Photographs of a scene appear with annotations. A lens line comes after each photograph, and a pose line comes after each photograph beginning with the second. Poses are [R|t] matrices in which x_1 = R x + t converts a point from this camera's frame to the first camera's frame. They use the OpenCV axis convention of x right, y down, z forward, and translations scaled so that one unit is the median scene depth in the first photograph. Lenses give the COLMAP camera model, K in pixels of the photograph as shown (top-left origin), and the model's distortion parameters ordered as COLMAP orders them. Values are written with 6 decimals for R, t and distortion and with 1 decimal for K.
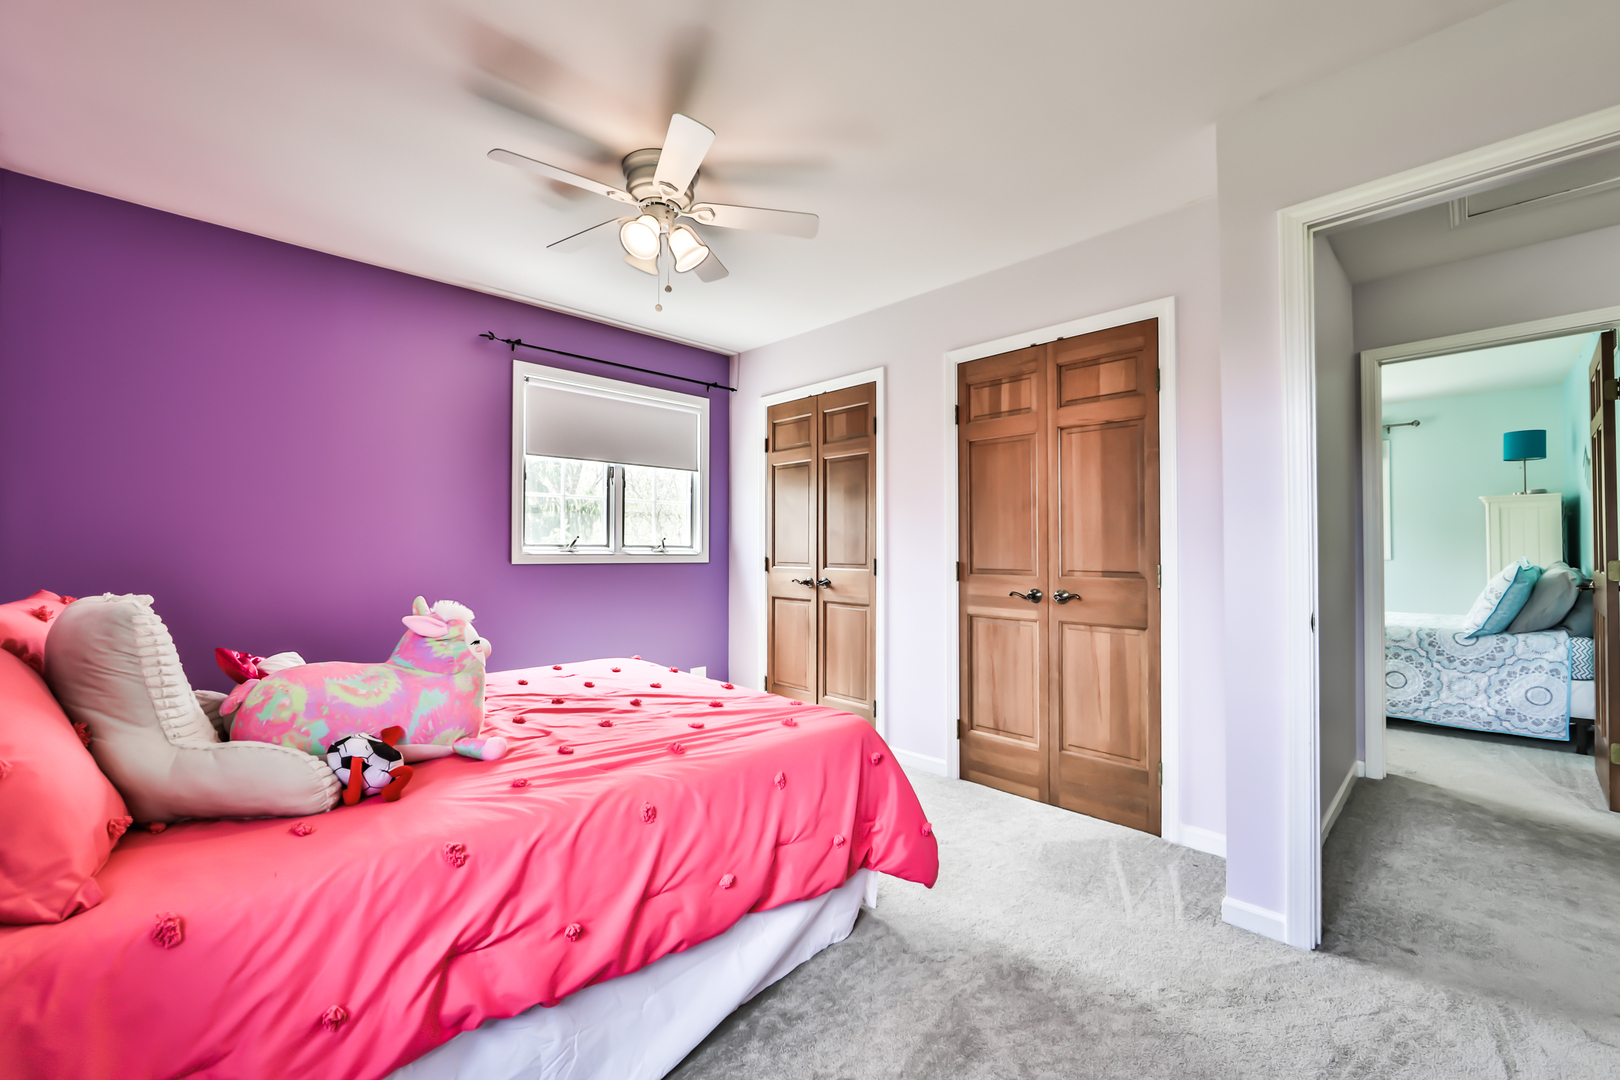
lens RADIAL K [[661.7, 0, 810.0], [0, 661.7, 540.0], [0, 0, 1]] dist [-0.001822, 0.000772]
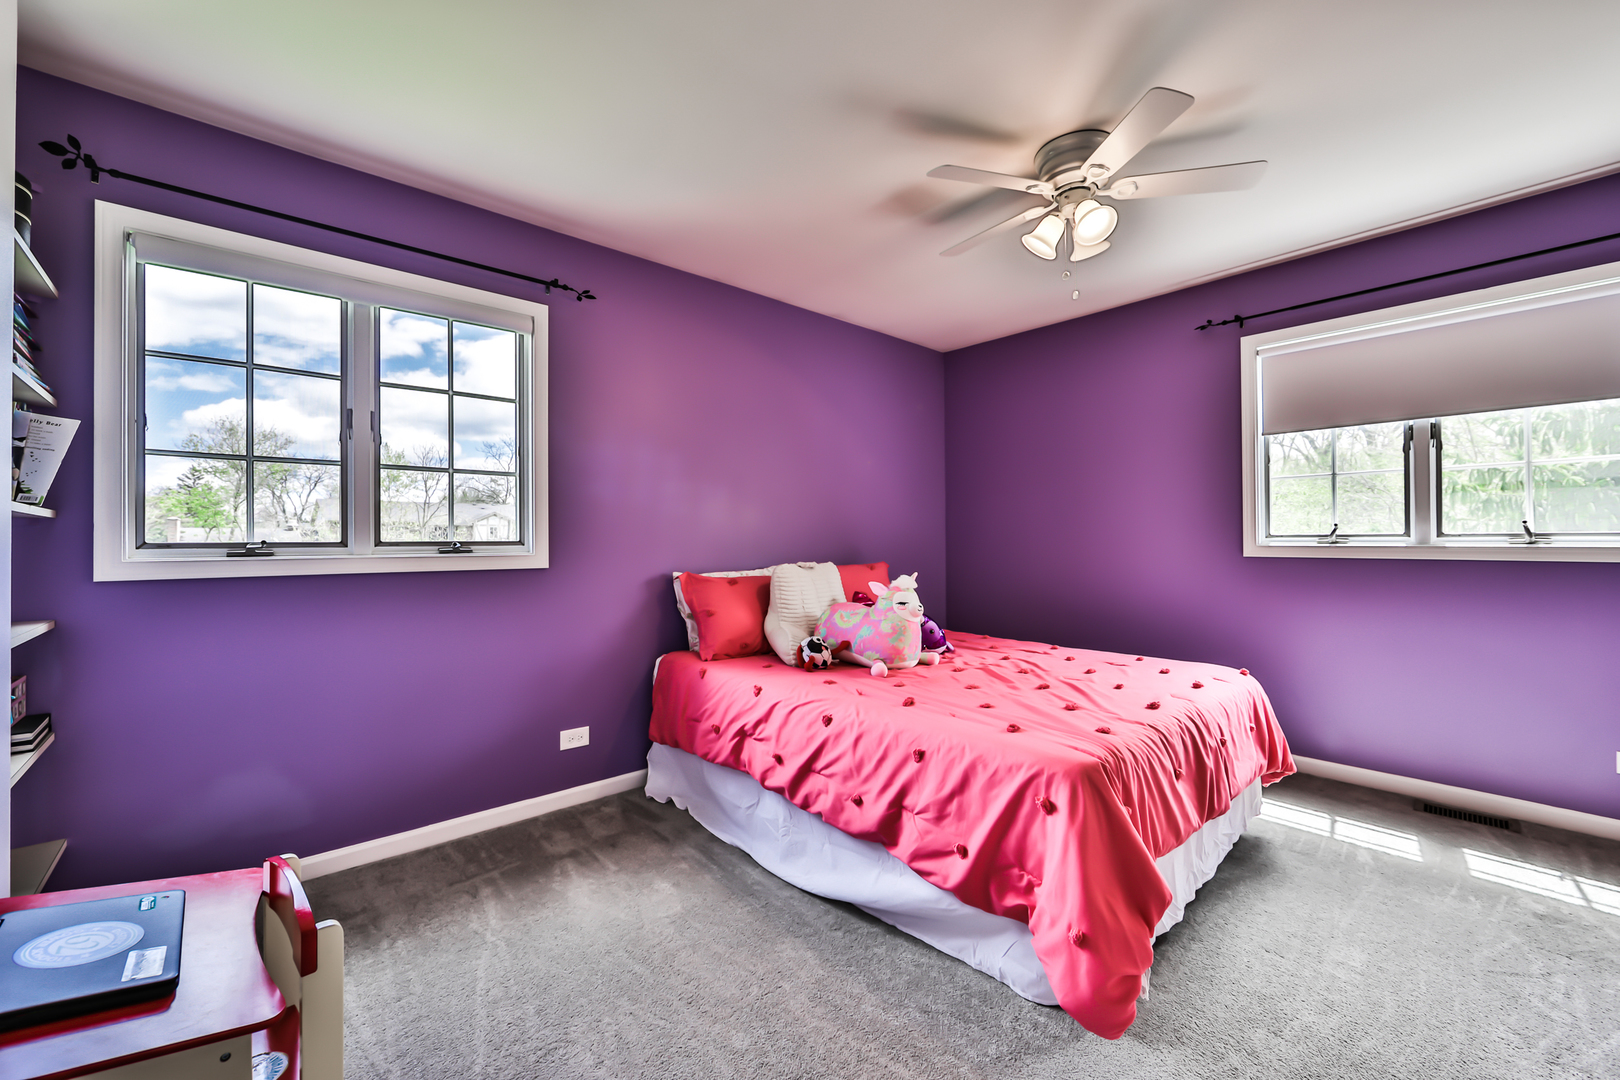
lens RADIAL K [[635.1, 0, 800.6], [0, 635.1, 539.3], [0, 0, 1]] dist [-0.006229, 0.000496]
pose [[-0.035669, -0.001468, -0.999363, 0.724376], [0.016295, 0.999865, -0.002051, 0.007469], [0.999231, -0.016358, -0.035641, 0.618262]]
